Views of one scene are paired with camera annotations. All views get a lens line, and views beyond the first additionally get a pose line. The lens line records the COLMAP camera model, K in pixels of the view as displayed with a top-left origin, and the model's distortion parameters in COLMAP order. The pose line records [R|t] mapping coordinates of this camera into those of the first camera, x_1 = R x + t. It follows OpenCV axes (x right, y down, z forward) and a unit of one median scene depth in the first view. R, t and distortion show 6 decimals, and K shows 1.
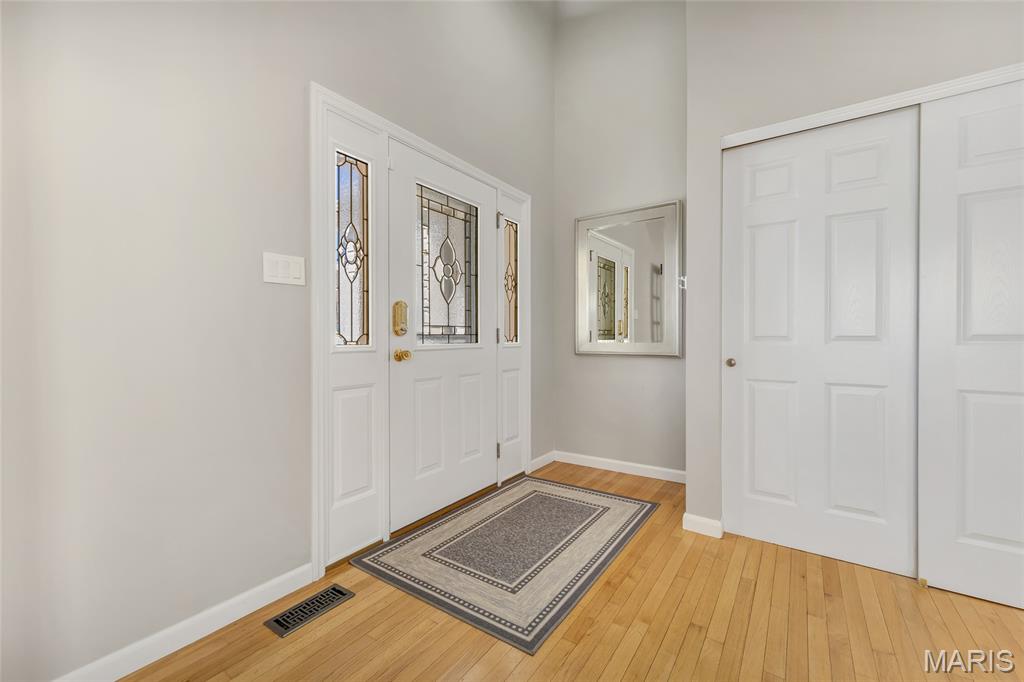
lens RADIAL K [[413.7, 0, 511.8], [0, 413.7, 343.6], [0, 0, 1]] dist [0.000199, -0.000019]
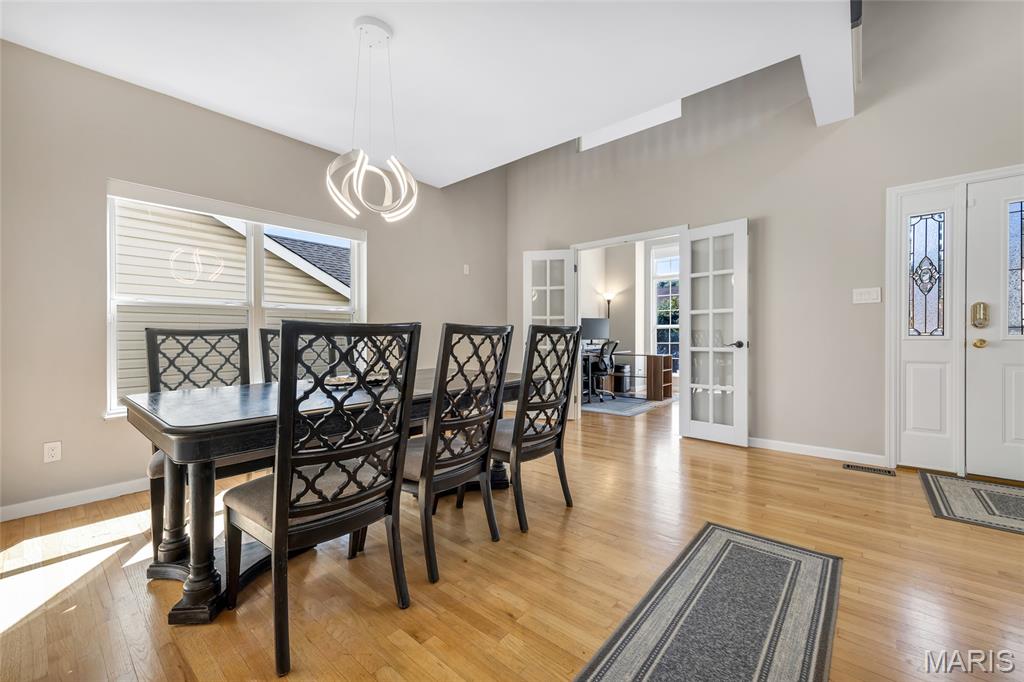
lens RADIAL K [[413.7, 0, 511.7], [0, 413.7, 337.1], [0, 0, 1]] dist [0.000199, -0.000019]
pose [[-0.099827, 0.006773, -0.994982, 1.315820], [0.002313, 0.999976, 0.006575, -0.004215], [0.995002, -0.001645, -0.099840, -0.389736]]
